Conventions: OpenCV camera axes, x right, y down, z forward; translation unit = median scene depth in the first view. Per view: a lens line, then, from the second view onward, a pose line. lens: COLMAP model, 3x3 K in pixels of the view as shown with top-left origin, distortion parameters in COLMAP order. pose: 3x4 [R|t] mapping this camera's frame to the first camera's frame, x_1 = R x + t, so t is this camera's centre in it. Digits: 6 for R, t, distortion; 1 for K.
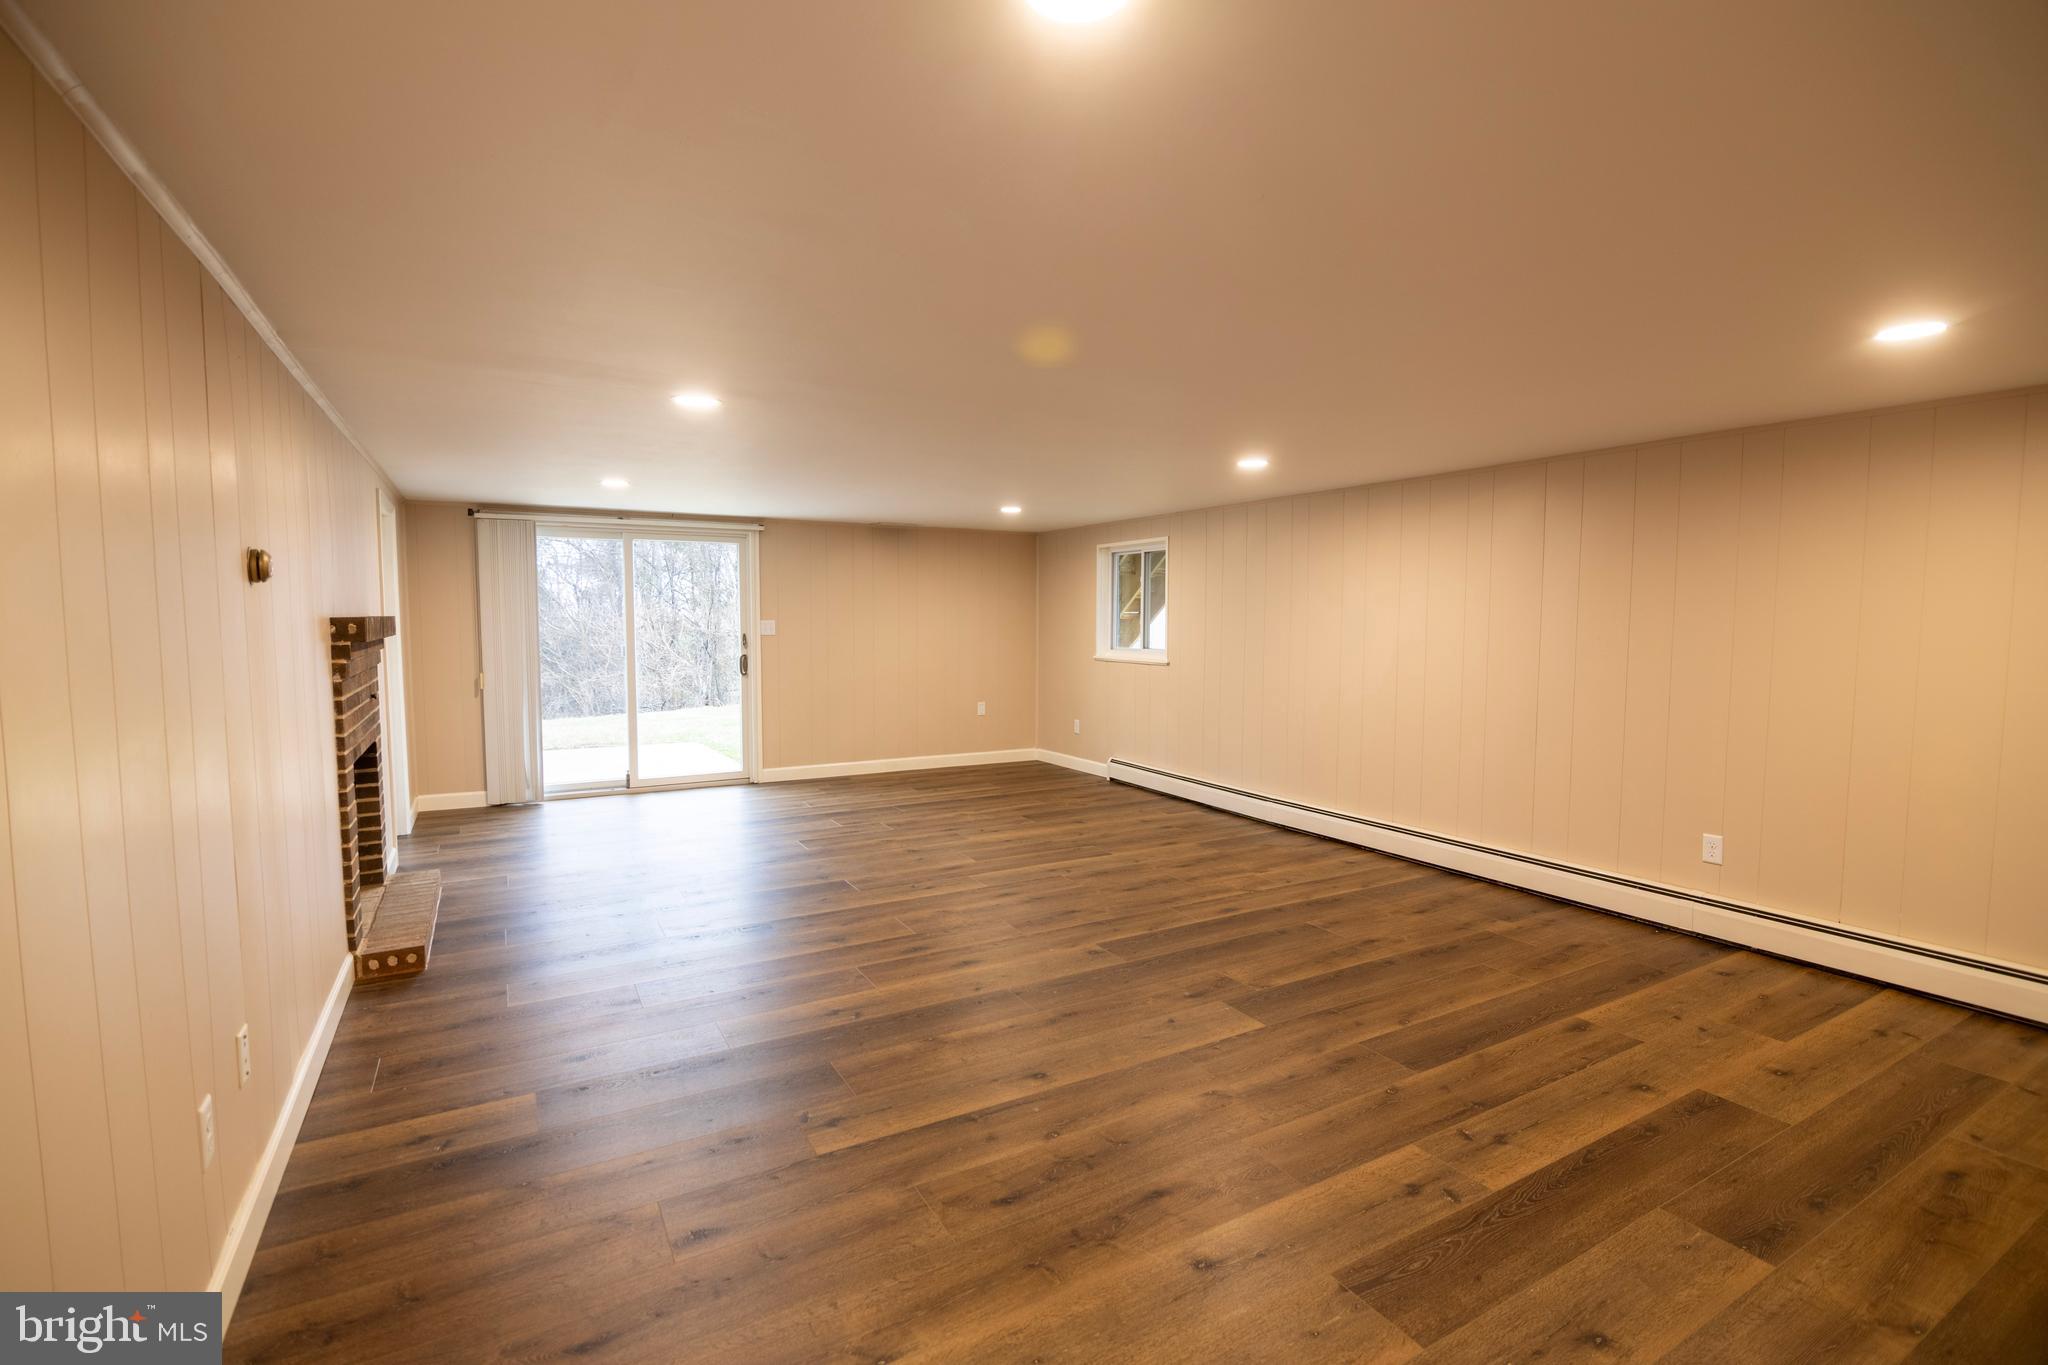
lens RADIAL K [[914.5, 0, 1016.3], [0, 914.5, 681.8], [0, 0, 1]] dist [-0.001273, -0.008132]
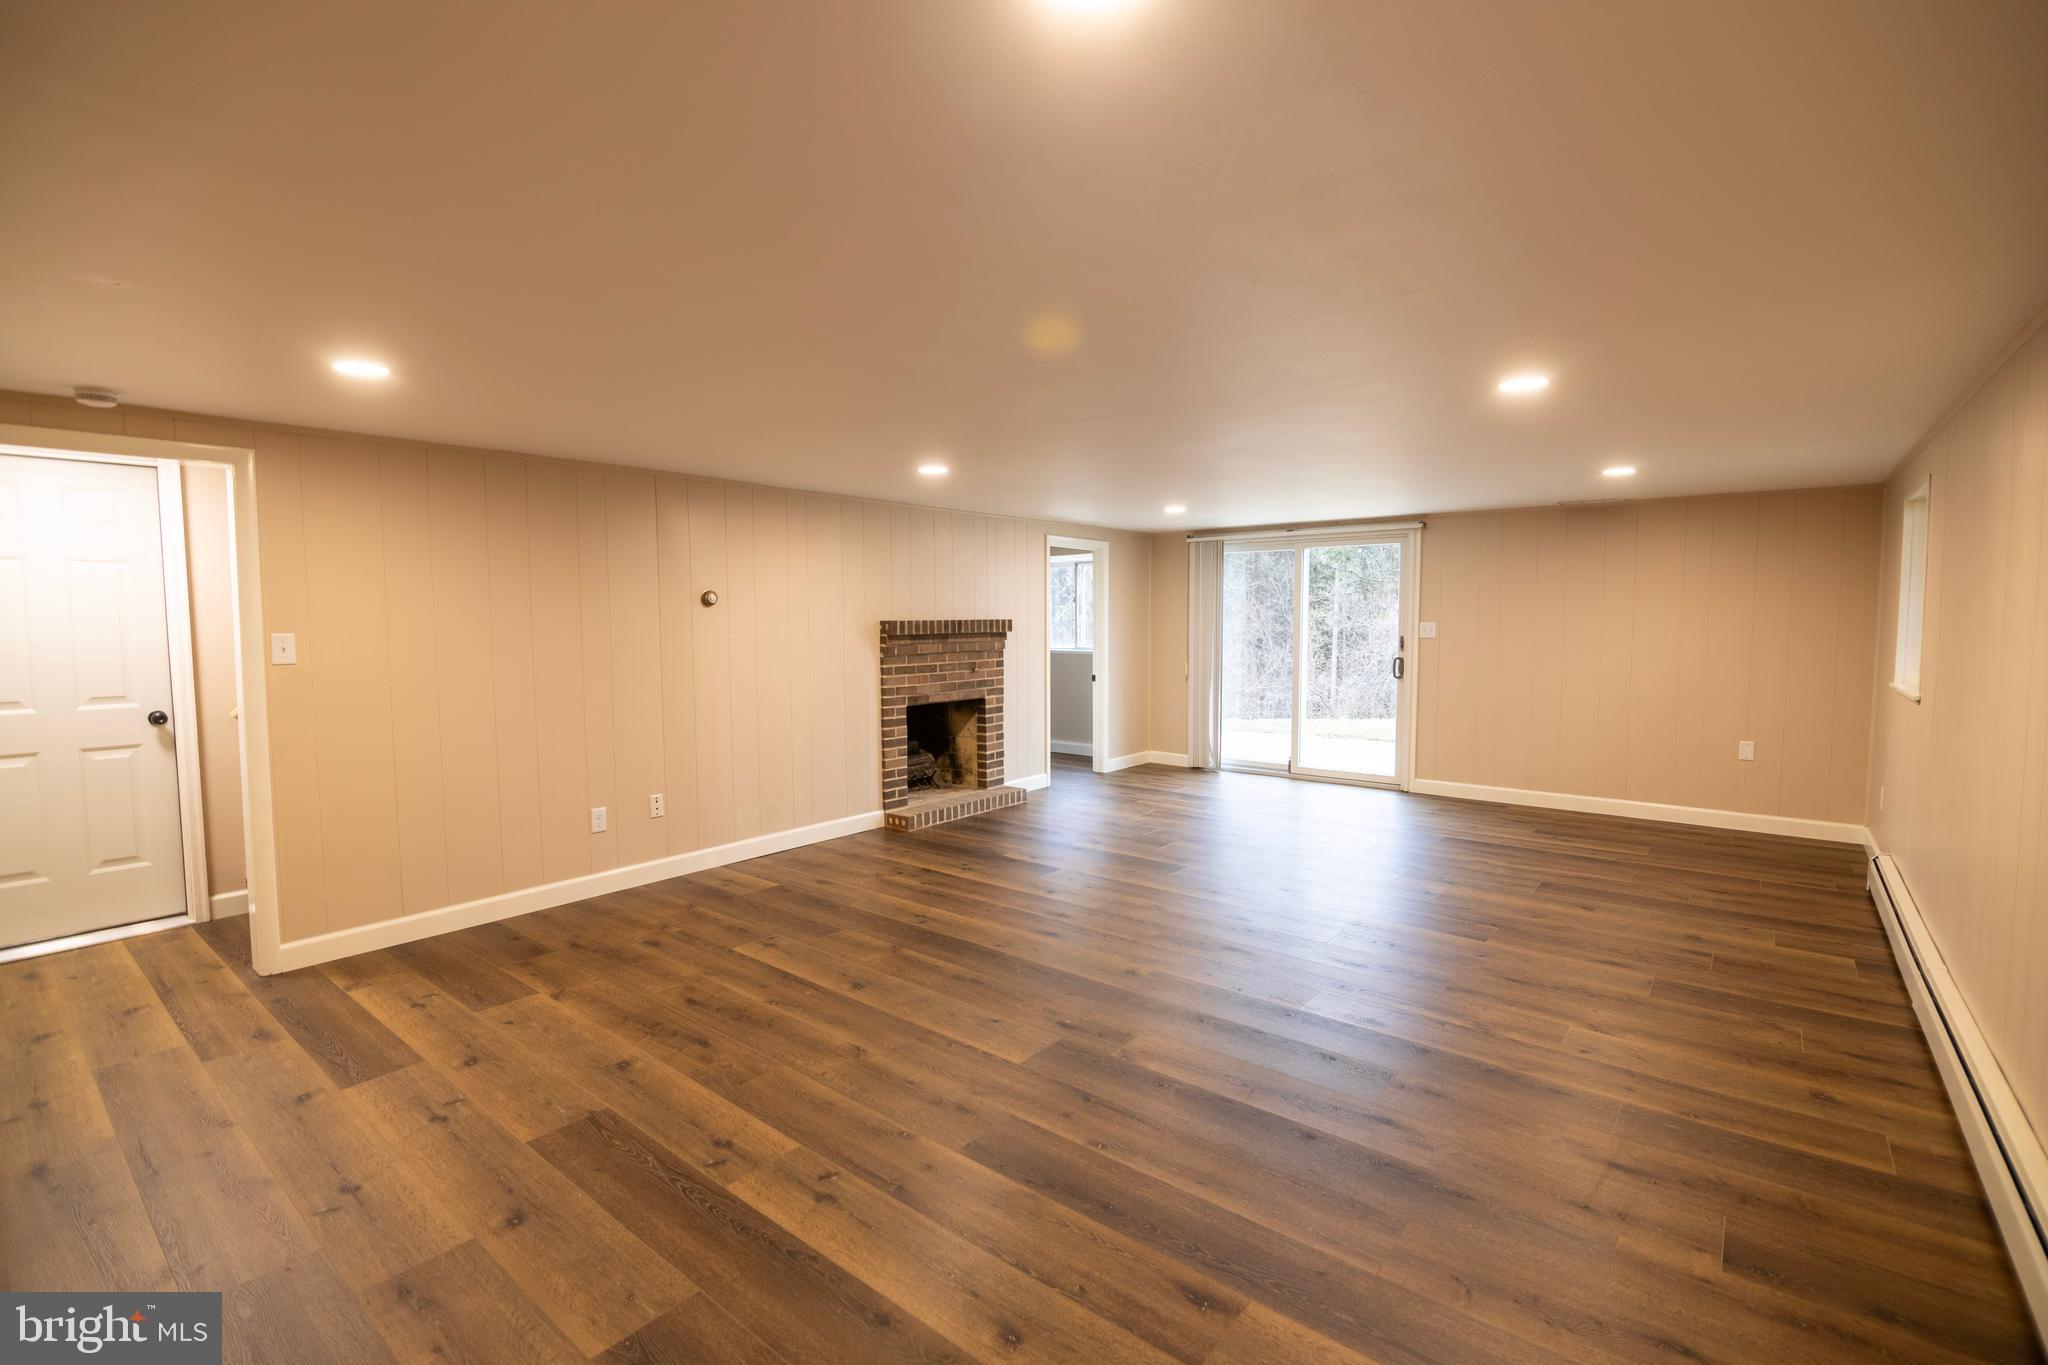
lens RADIAL K [[914.5, 0, 1016.3], [0, 914.5, 681.8], [0, 0, 1]] dist [-0.001273, -0.008132]
pose [[0.362550, 0.061852, -0.929909, 0.775146], [-0.062278, 0.997173, 0.042046, -0.032561], [0.929881, 0.042669, 0.365377, 0.451963]]
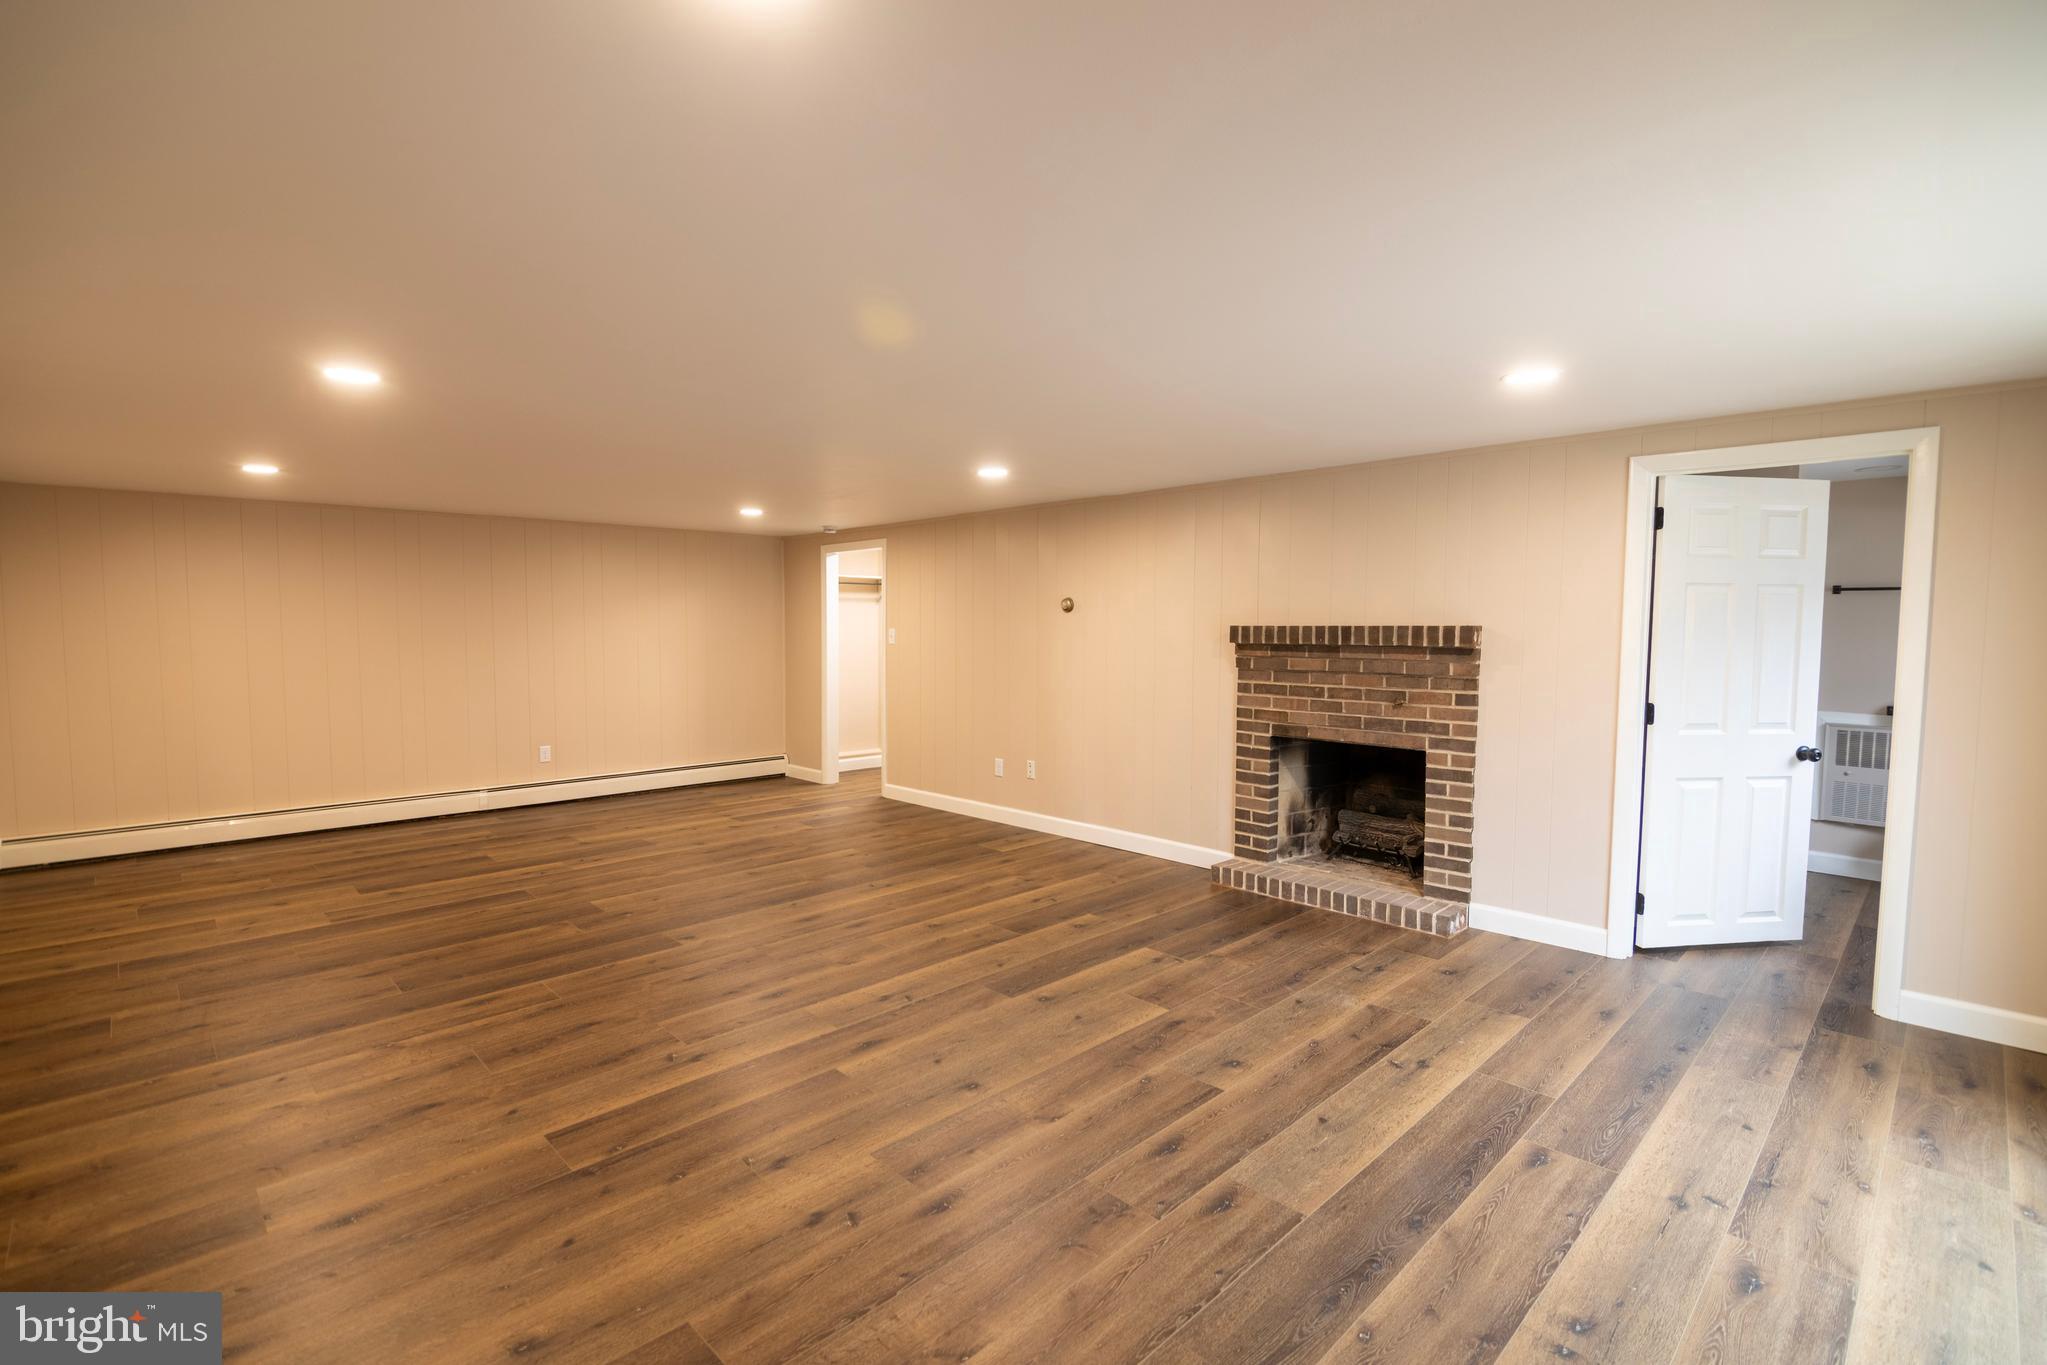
lens RADIAL K [[946.8, 0, 1016.5], [0, 946.8, 690.6], [0, 0, 1]] dist [-0.005284, -0.001659]
pose [[-0.968586, 0.016492, -0.248131, -0.014355], [-0.019312, 0.989797, 0.141172, -0.132950], [0.247927, 0.141529, -0.958385, 1.810530]]
